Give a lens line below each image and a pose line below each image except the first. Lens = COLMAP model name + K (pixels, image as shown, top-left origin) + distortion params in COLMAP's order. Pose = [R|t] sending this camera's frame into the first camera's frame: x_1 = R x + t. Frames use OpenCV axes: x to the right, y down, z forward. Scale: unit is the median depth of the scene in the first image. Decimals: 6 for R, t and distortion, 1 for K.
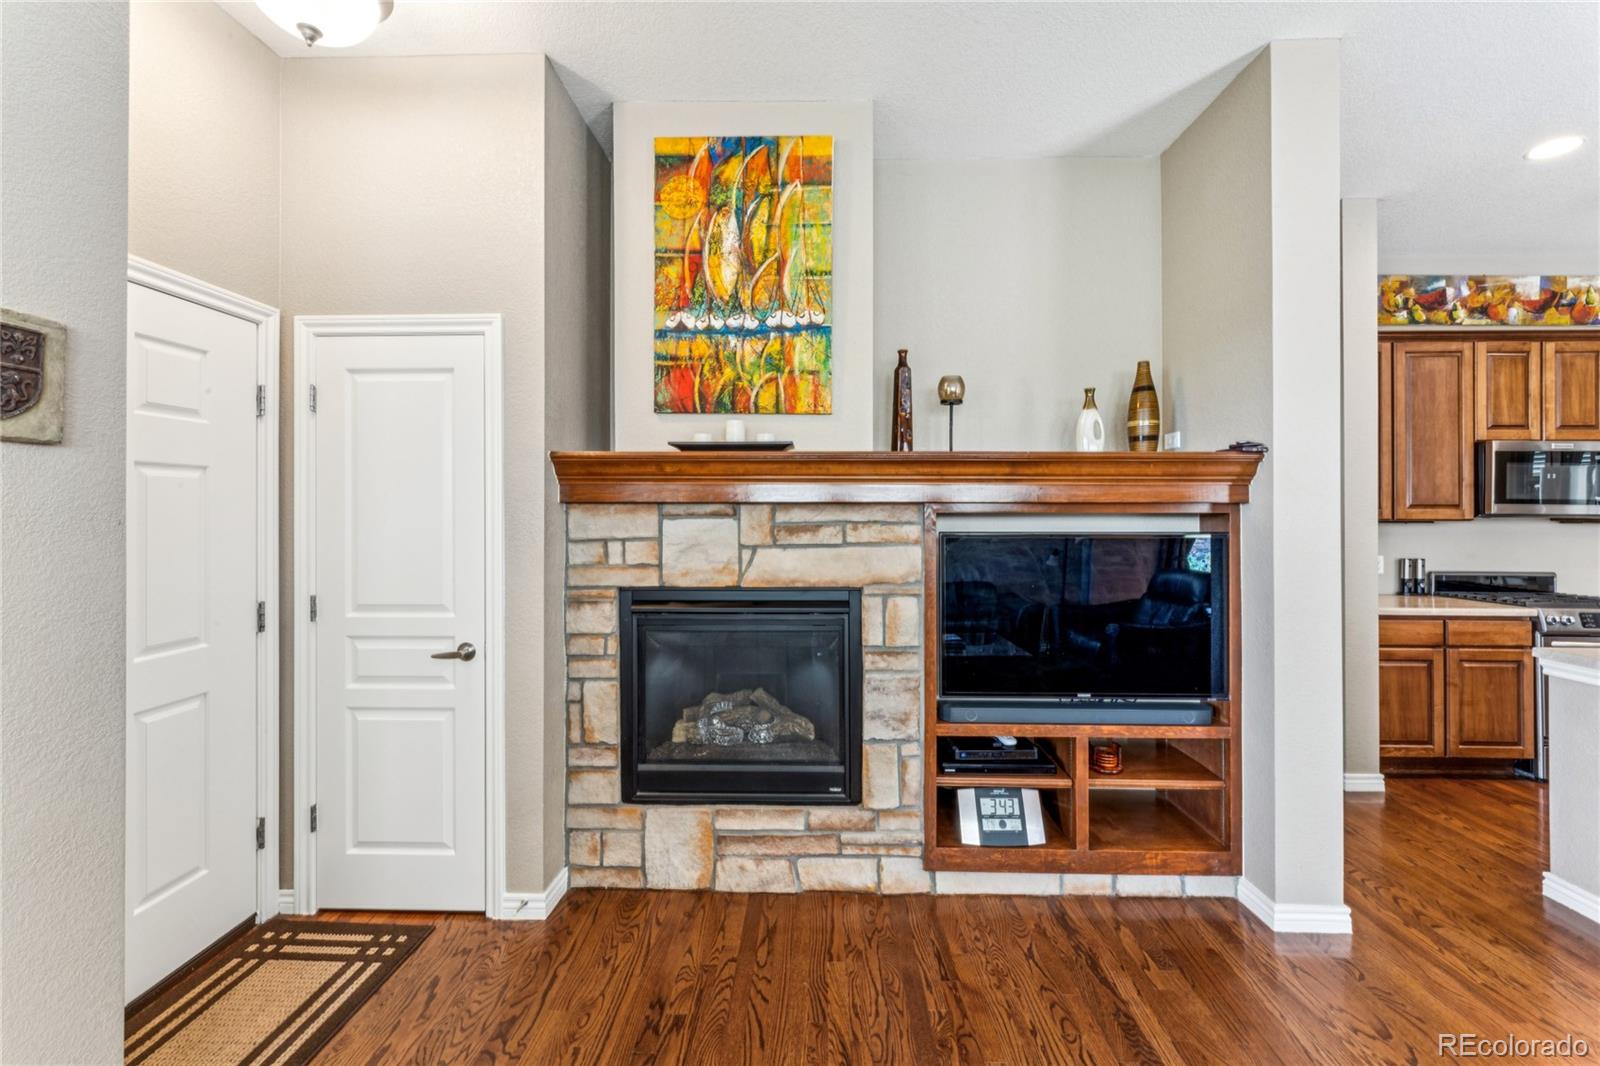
lens RADIAL K [[653.0, 0, 801.2], [0, 653.0, 509.2], [0, 0, 1]] dist [0.001757, -0.000012]
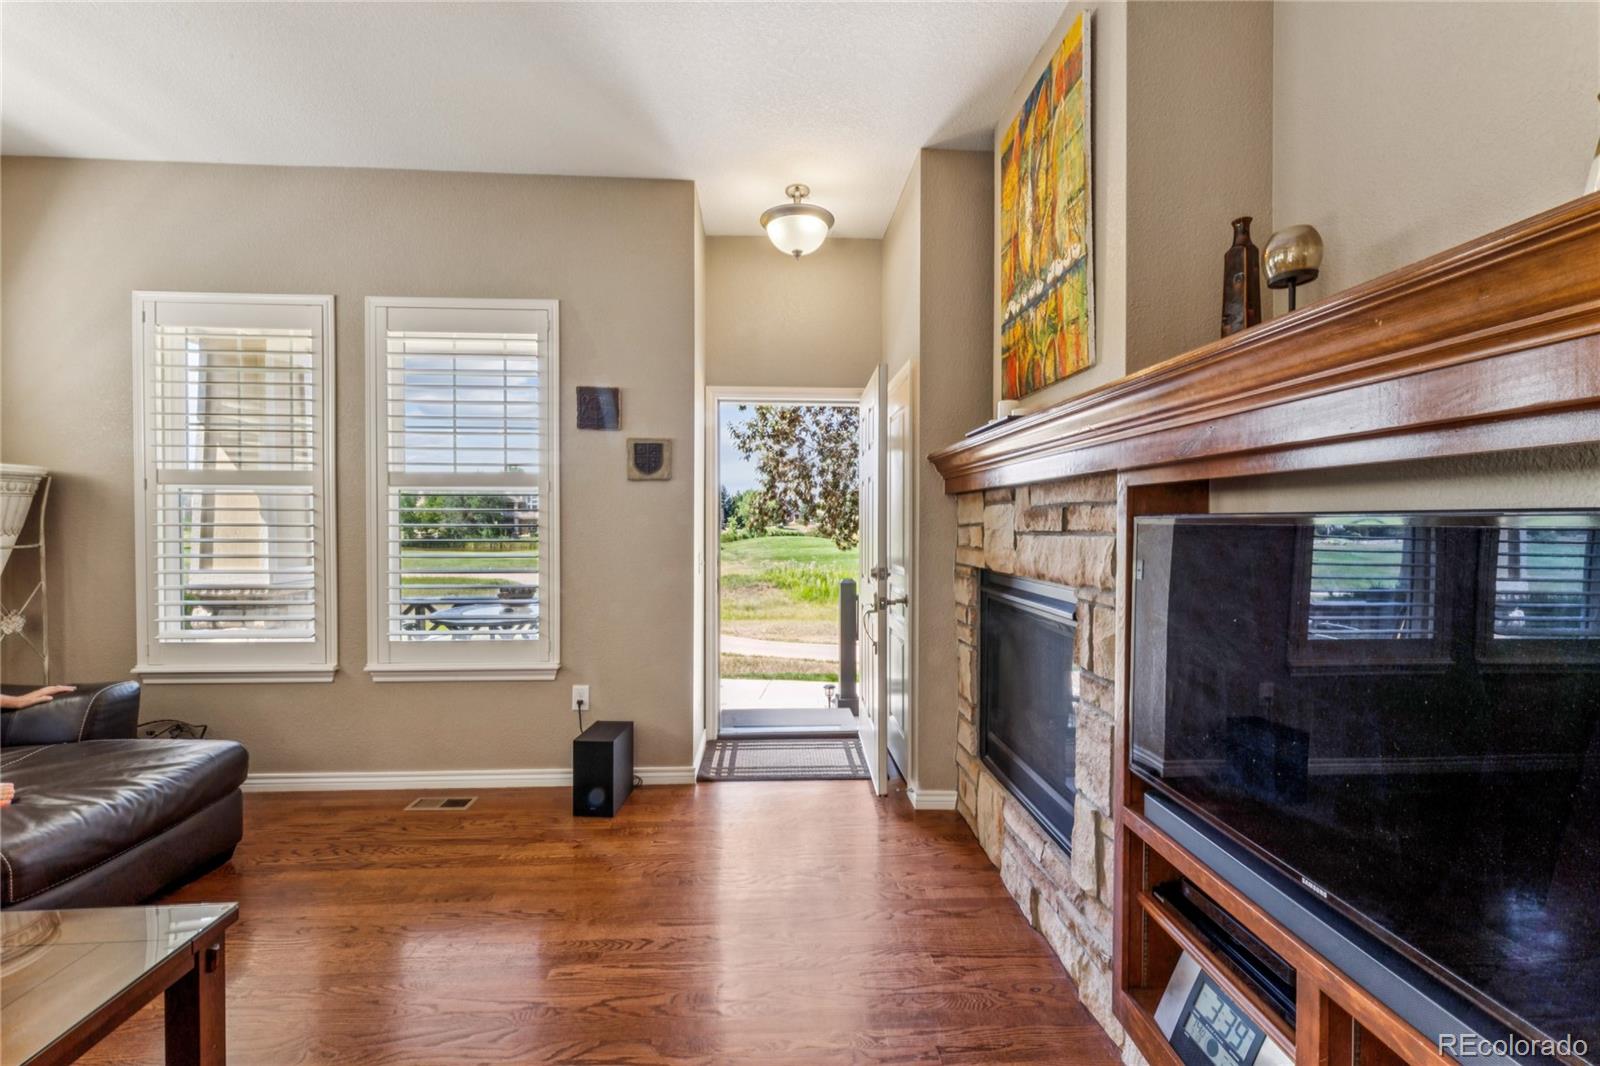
lens RADIAL K [[640.7, 0, 800.0], [0, 640.7, 533.0], [0, 0, 1]] dist [-0.000051, -0.000015]
pose [[0.078776, 0.018530, -0.996720, 0.810665], [0.000529, 0.999826, 0.018630, 0.039989], [0.996892, -0.001995, 0.078752, 0.612696]]
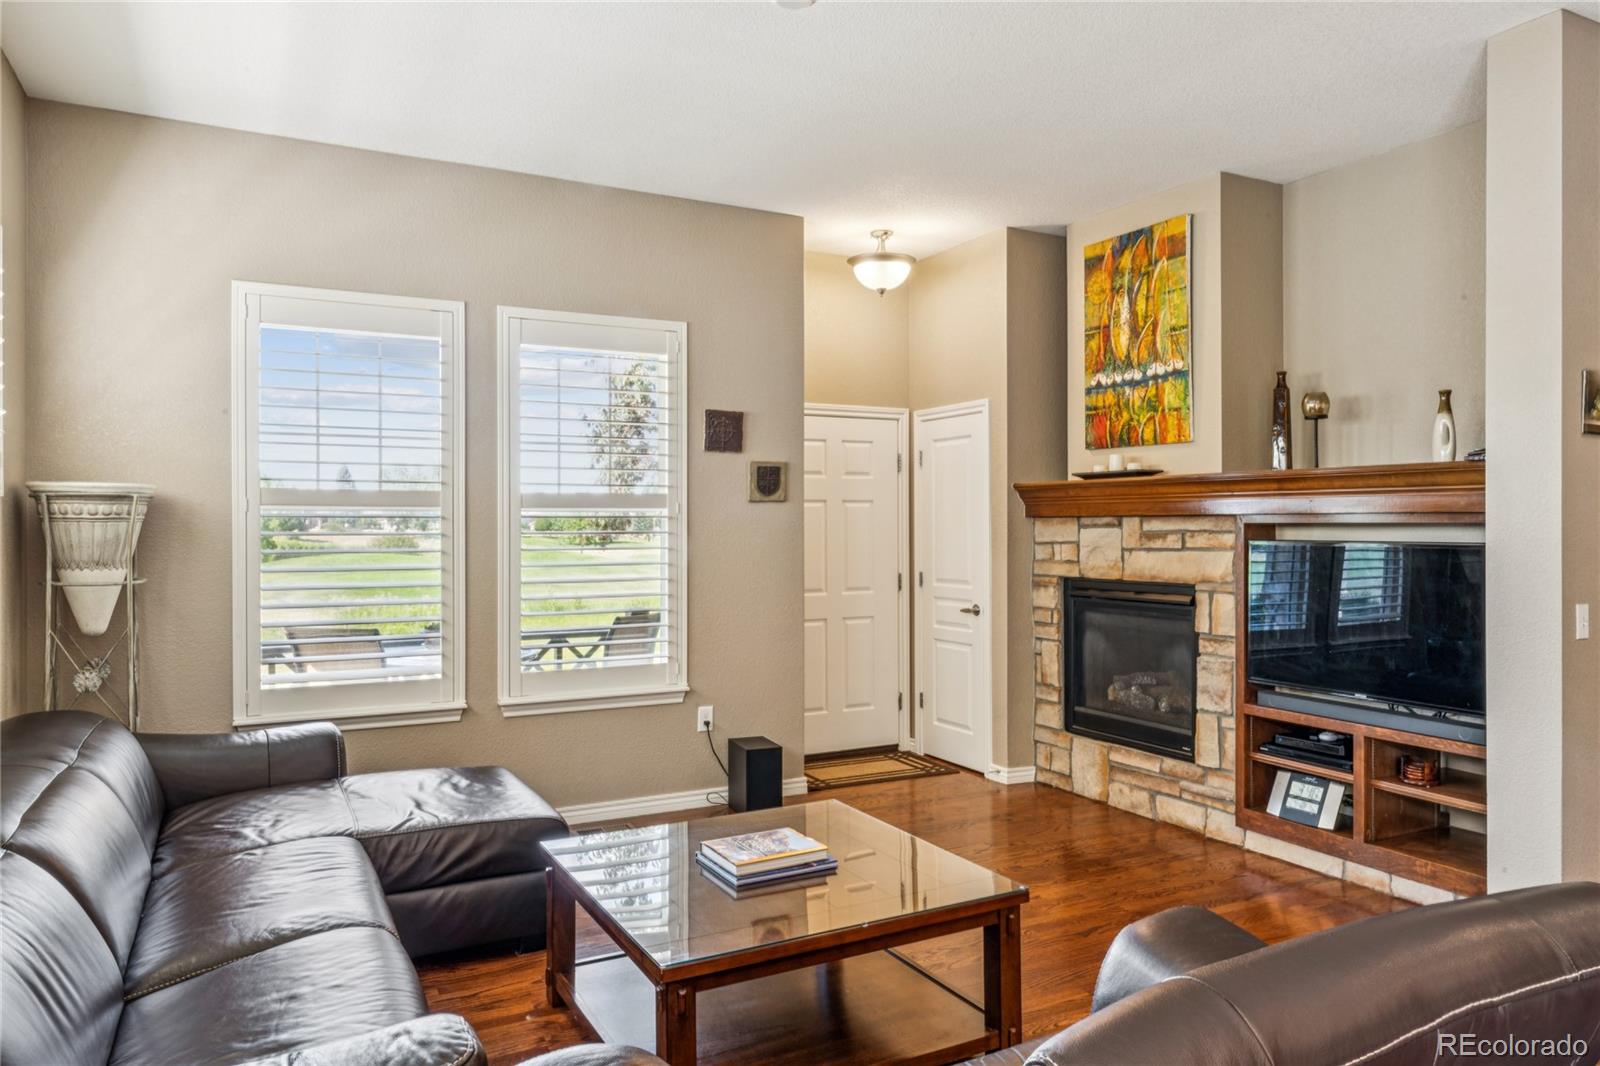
lens RADIAL K [[1080.4, 0, 791.2], [0, 1080.4, 532.1], [0, 0, 1]] dist [0.003921, 0.001456]
pose [[0.479940, 0.004845, -0.877288, 1.496371], [0.004822, 0.999955, 0.008161, 0.001570], [0.877288, -0.008147, 0.479895, -0.632488]]
